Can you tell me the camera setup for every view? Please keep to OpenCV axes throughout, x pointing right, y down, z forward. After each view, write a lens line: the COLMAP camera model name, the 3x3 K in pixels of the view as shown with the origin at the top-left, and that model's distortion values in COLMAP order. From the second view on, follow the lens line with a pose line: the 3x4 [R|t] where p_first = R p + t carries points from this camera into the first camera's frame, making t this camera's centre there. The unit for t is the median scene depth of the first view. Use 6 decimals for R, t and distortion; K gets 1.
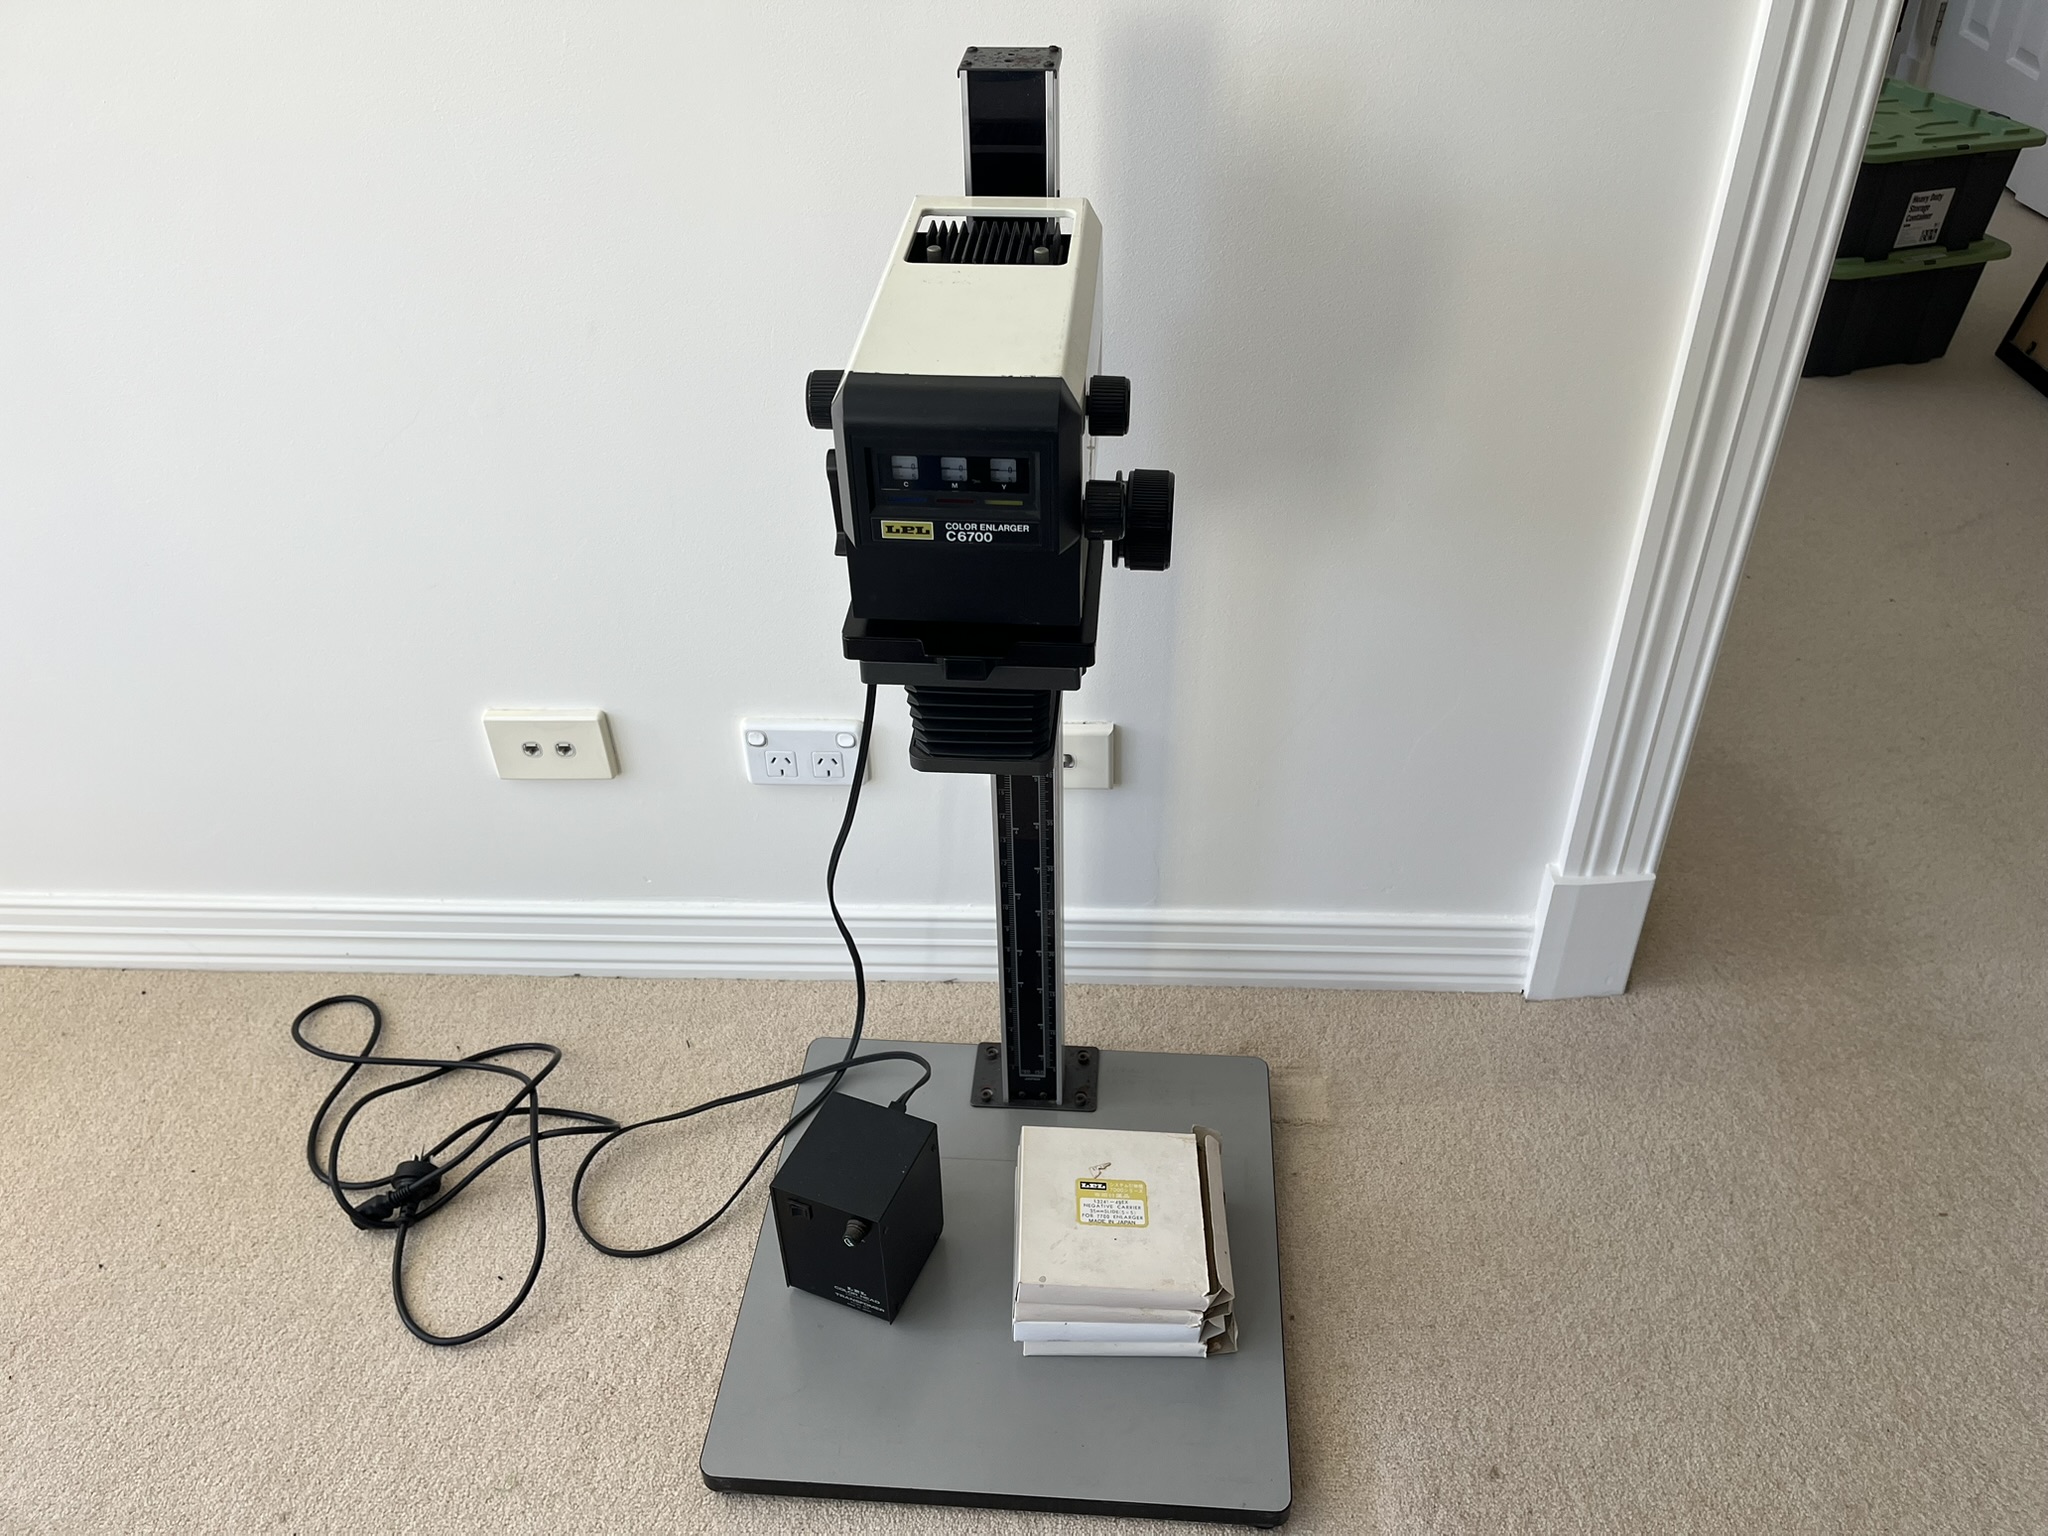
lens RADIAL K [[1577.6, 0, 1041.4], [0, 1577.6, 779.7], [0, 0, 1]] dist [0.054177, -0.095657]
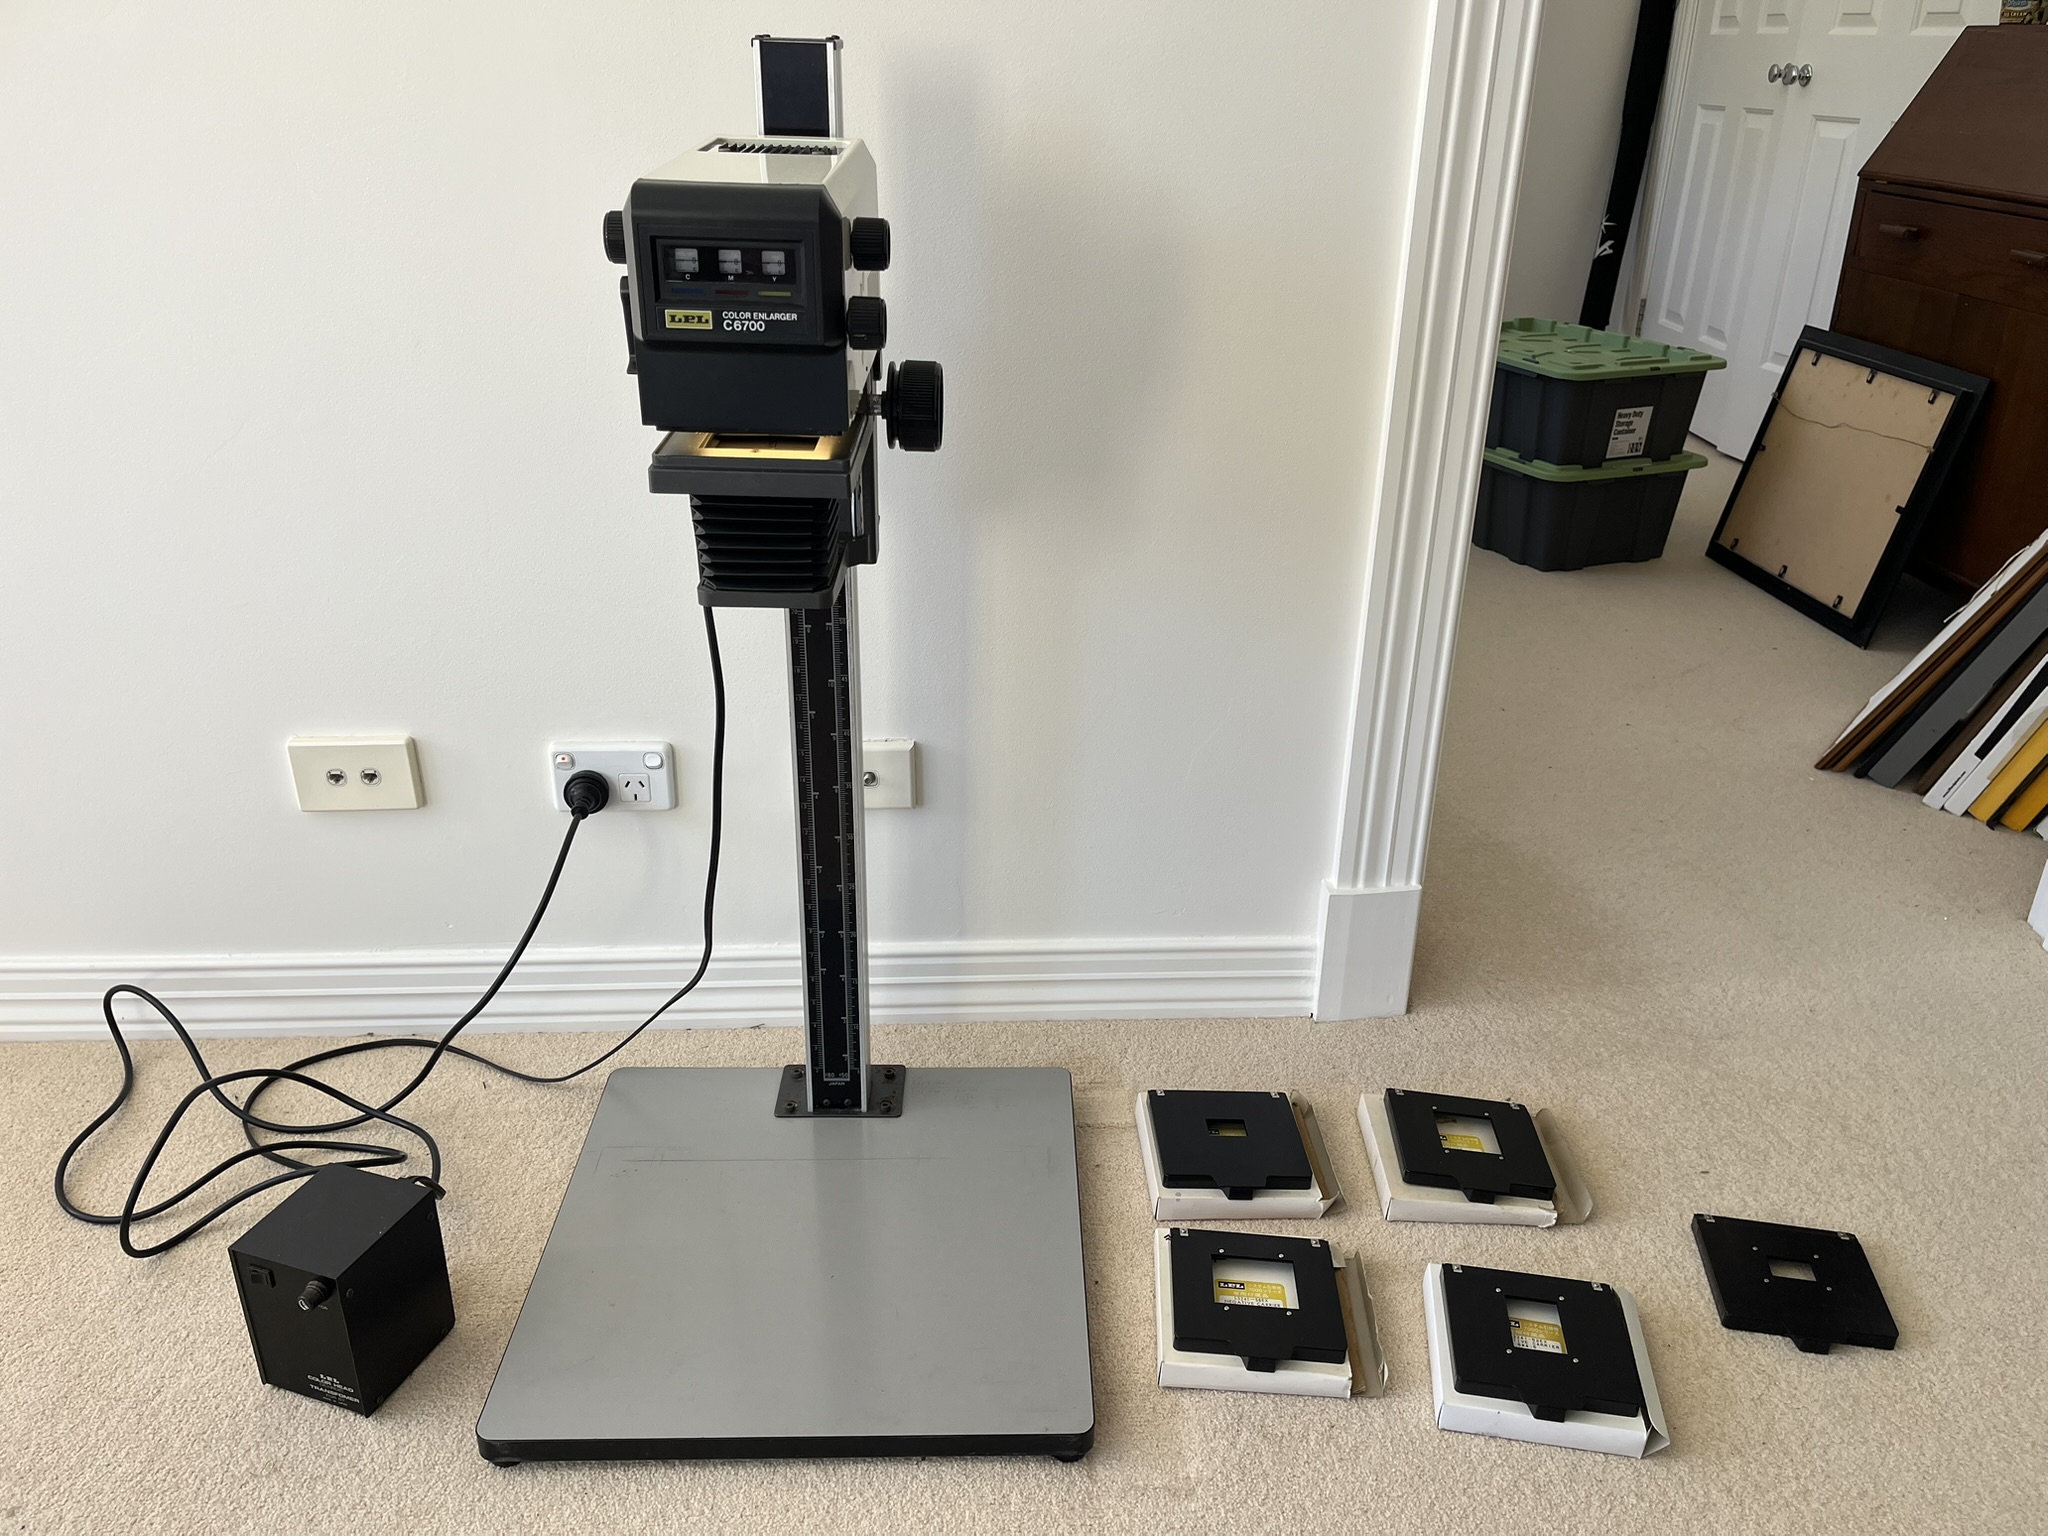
lens RADIAL K [[1577.6, 0, 1062.7], [0, 1577.6, 772.3], [0, 0, 1]] dist [0.054177, -0.095657]
pose [[0.993382, -0.014037, 0.113999, 0.024778], [0.038255, 0.976271, -0.213148, 0.214803], [-0.108302, 0.216099, 0.970346, -0.037268]]
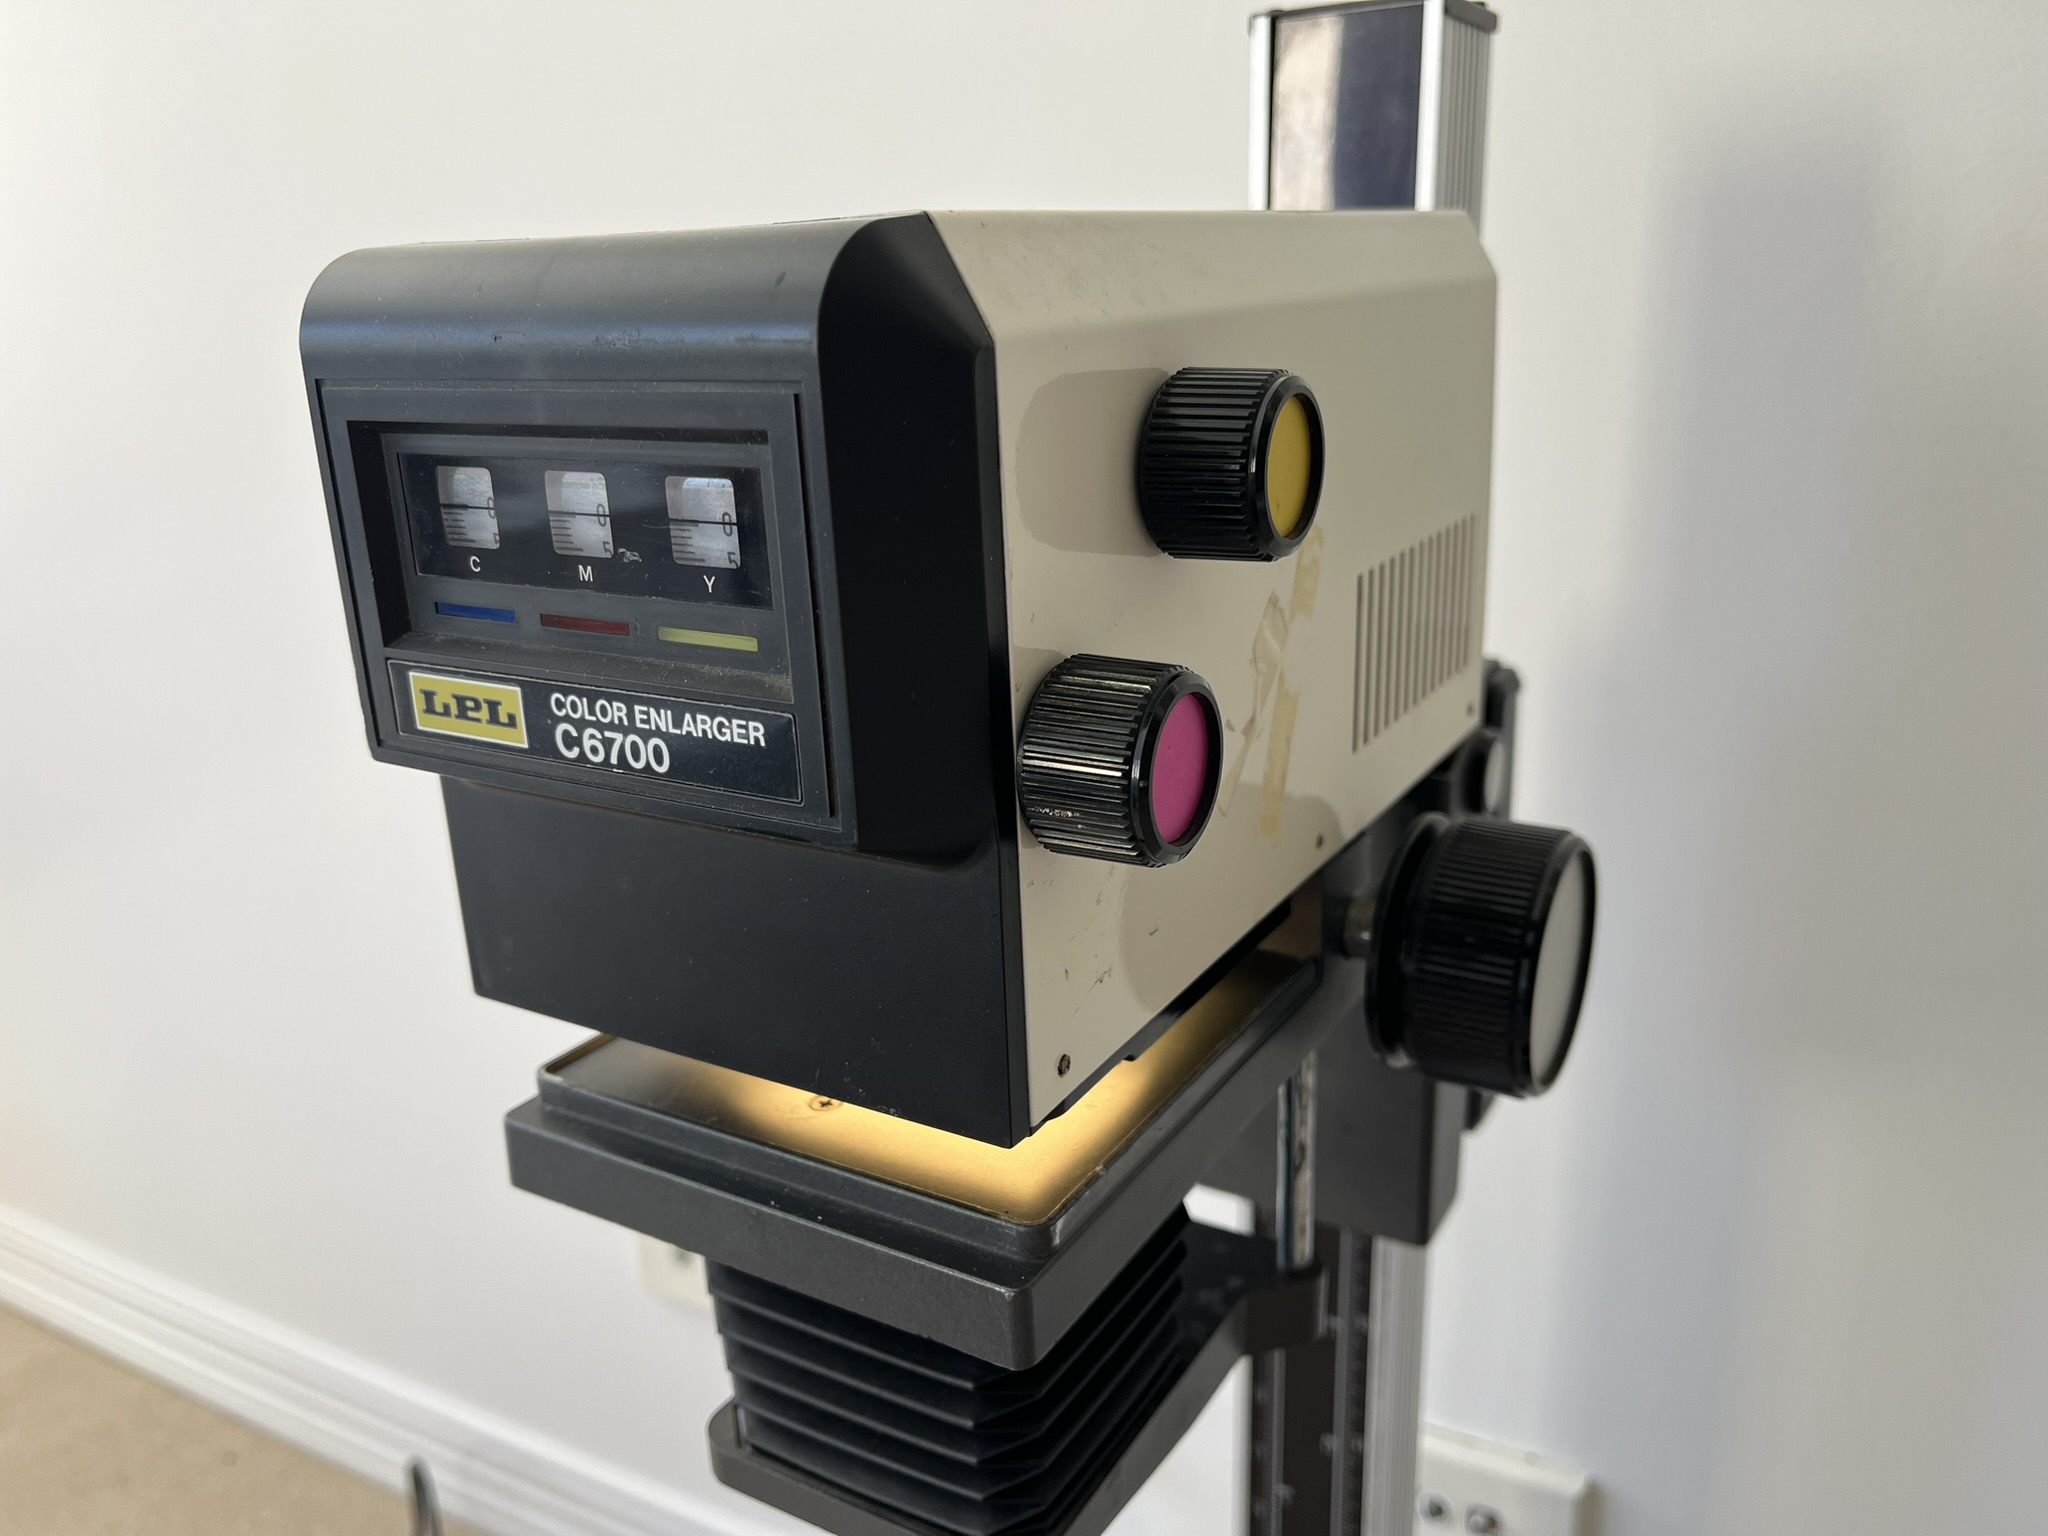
lens RADIAL K [[1577.6, 0, 1022.0], [0, 1577.6, 786.8], [0, 0, 1]] dist [0.054177, -0.095657]
pose [[0.893828, 0.115516, -0.433276, 0.081185], [-0.262711, 0.917955, -0.297223, -0.039763], [0.363394, 0.379493, 0.850841, 0.397799]]
